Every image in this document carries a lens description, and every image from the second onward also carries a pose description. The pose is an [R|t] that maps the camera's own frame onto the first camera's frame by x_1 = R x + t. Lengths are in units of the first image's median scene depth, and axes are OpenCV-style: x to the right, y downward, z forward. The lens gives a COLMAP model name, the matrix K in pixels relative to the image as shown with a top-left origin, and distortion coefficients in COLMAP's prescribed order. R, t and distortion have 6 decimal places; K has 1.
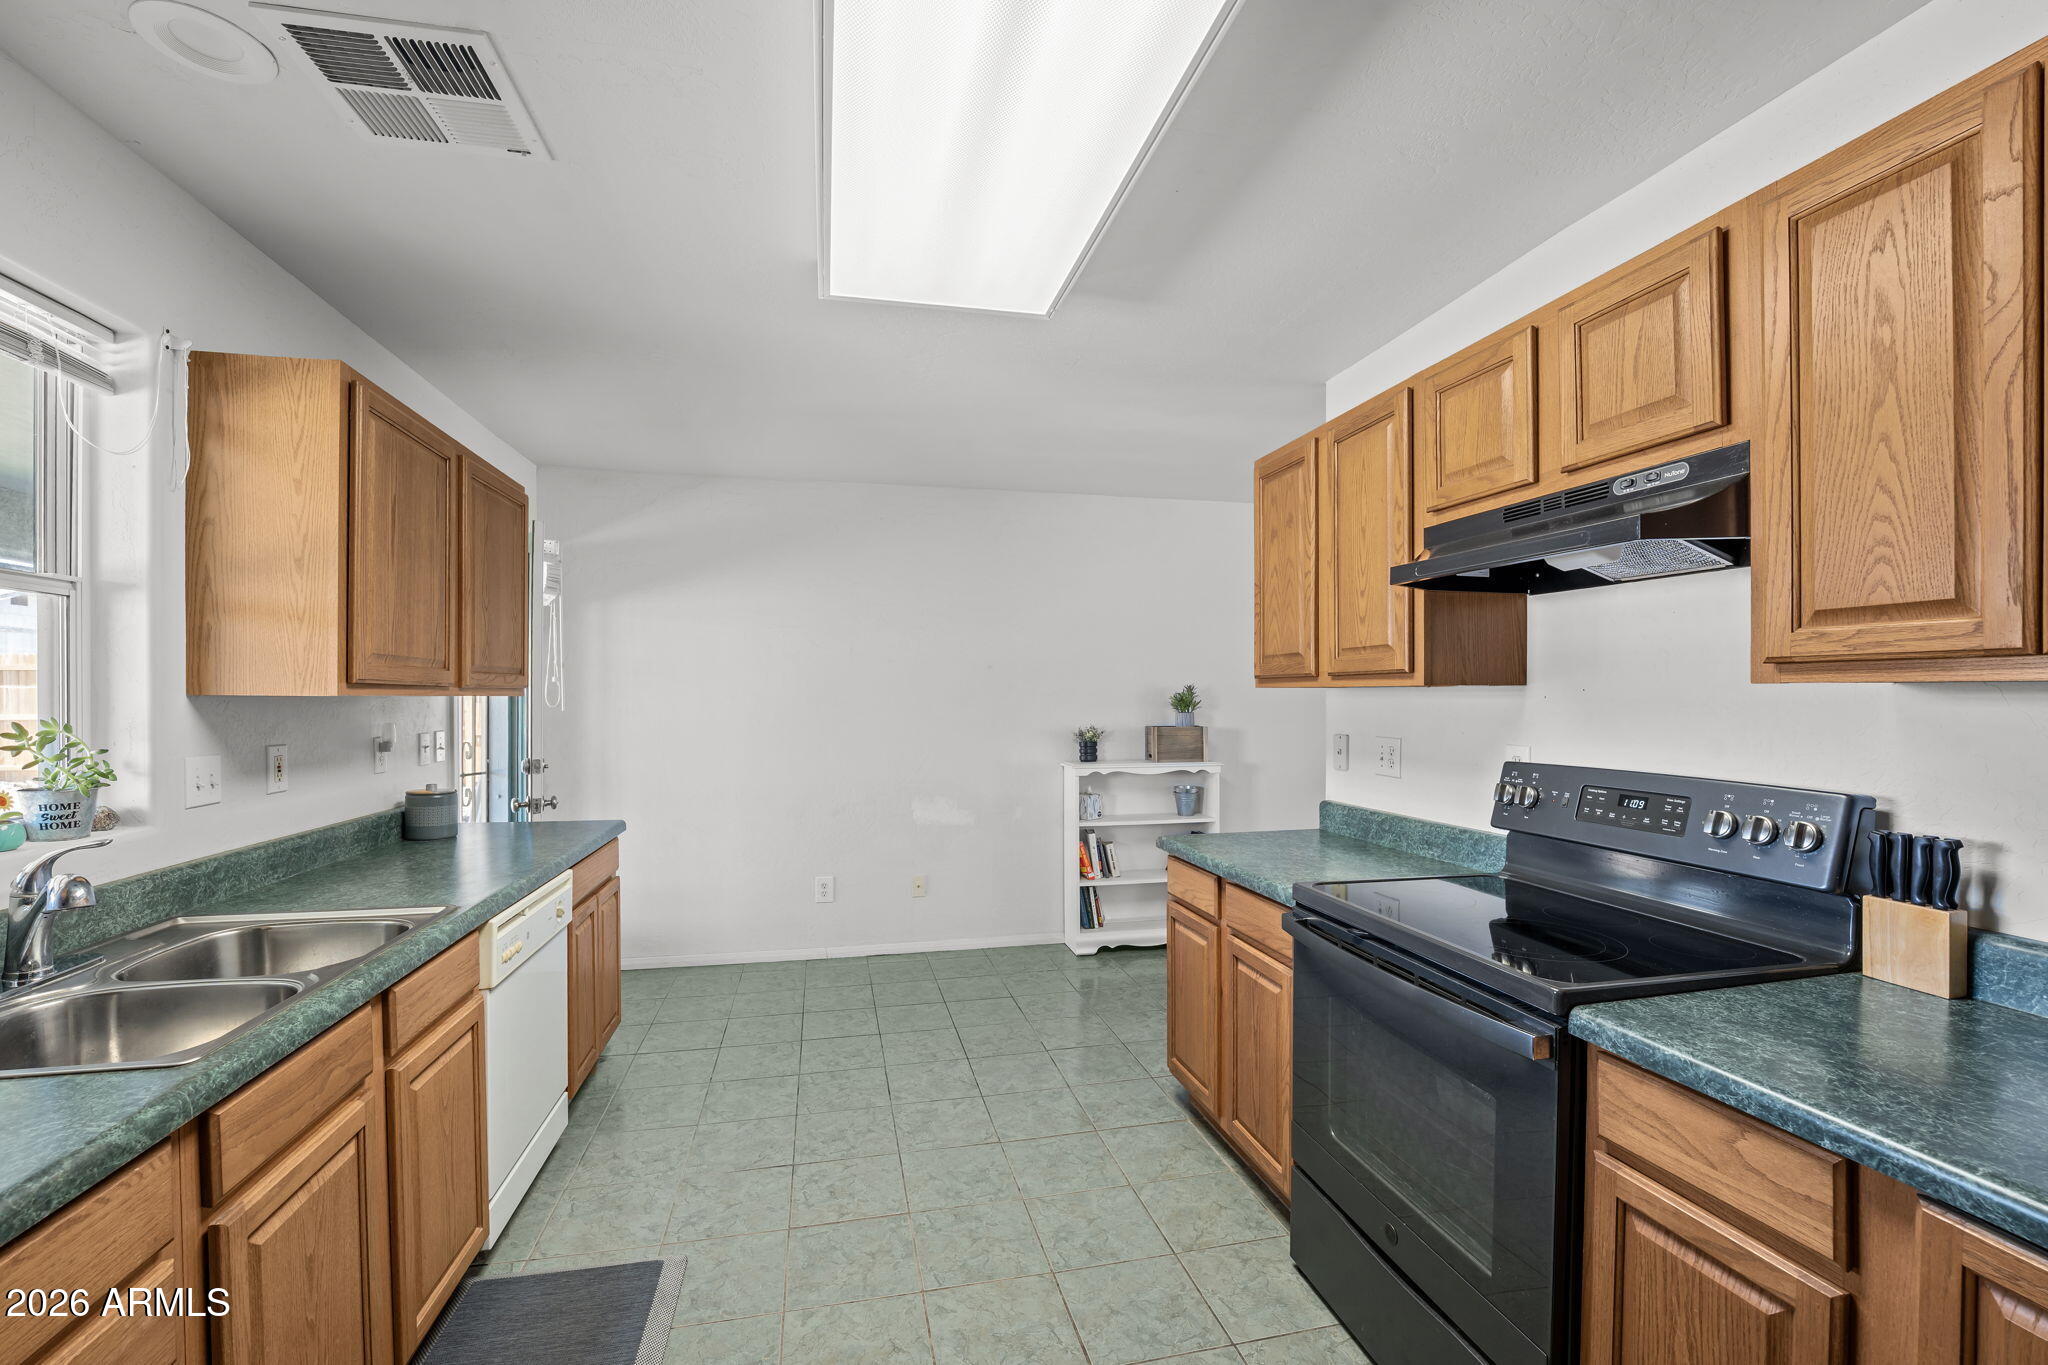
lens RADIAL K [[840.1, 0, 1024.0], [0, 840.1, 682.5], [0, 0, 1]] dist [-0.025810, 0.002110]
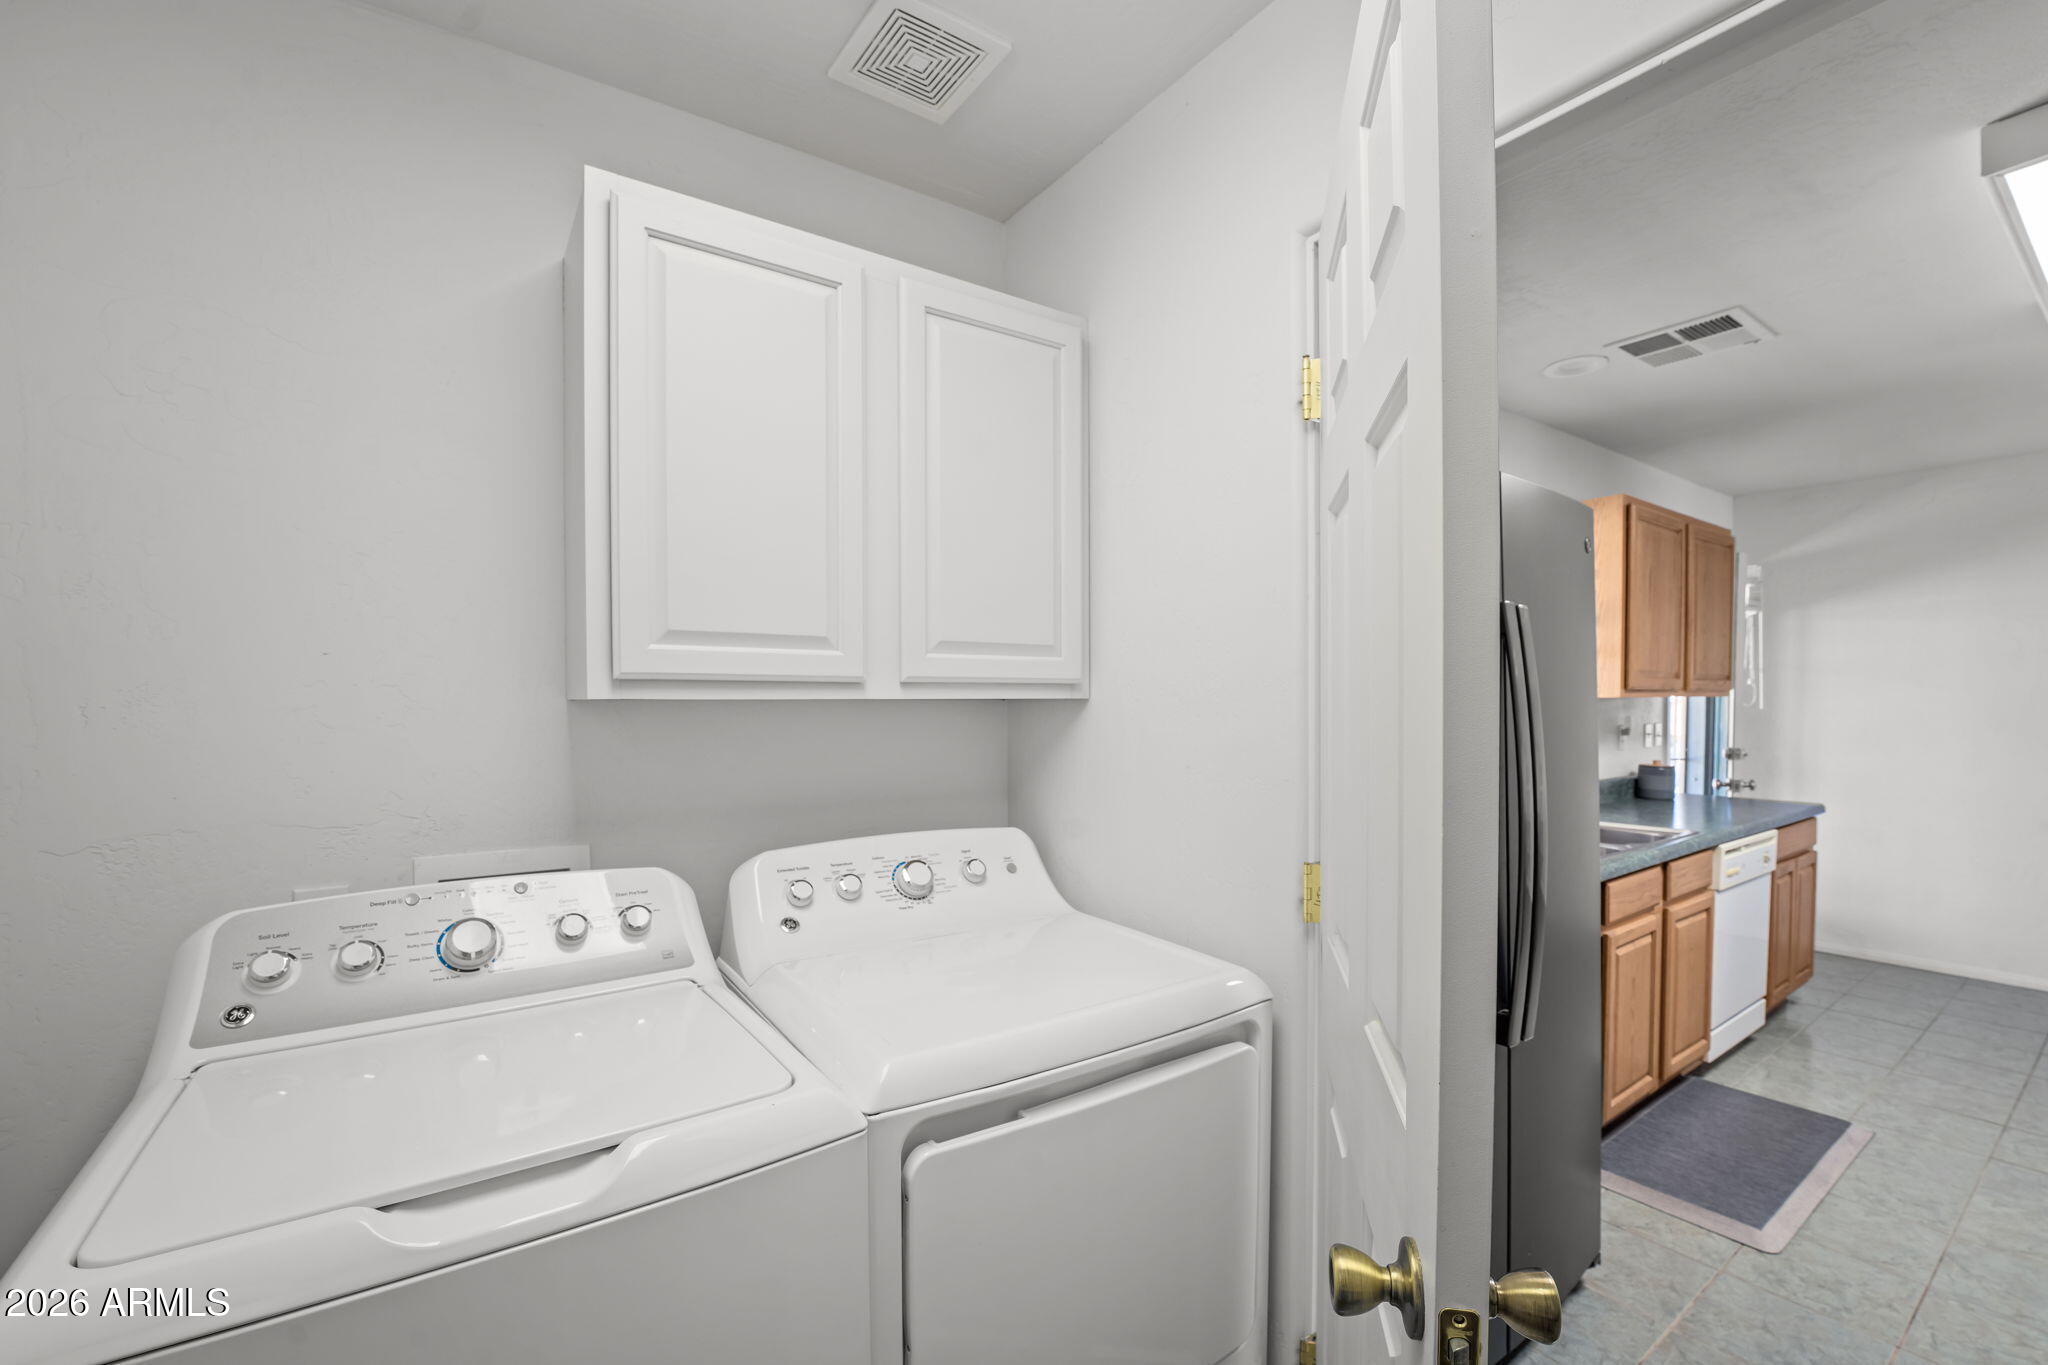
lens RADIAL K [[867.4, 0, 1031.1], [0, 867.4, 734.7], [0, 0, 1]] dist [-0.026646, 0.004856]
pose [[0.374072, 0.035245, -0.926730, 0.229786], [0.022337, 0.998645, 0.046996, -0.011494], [0.927130, -0.038280, 0.372778, -0.525815]]
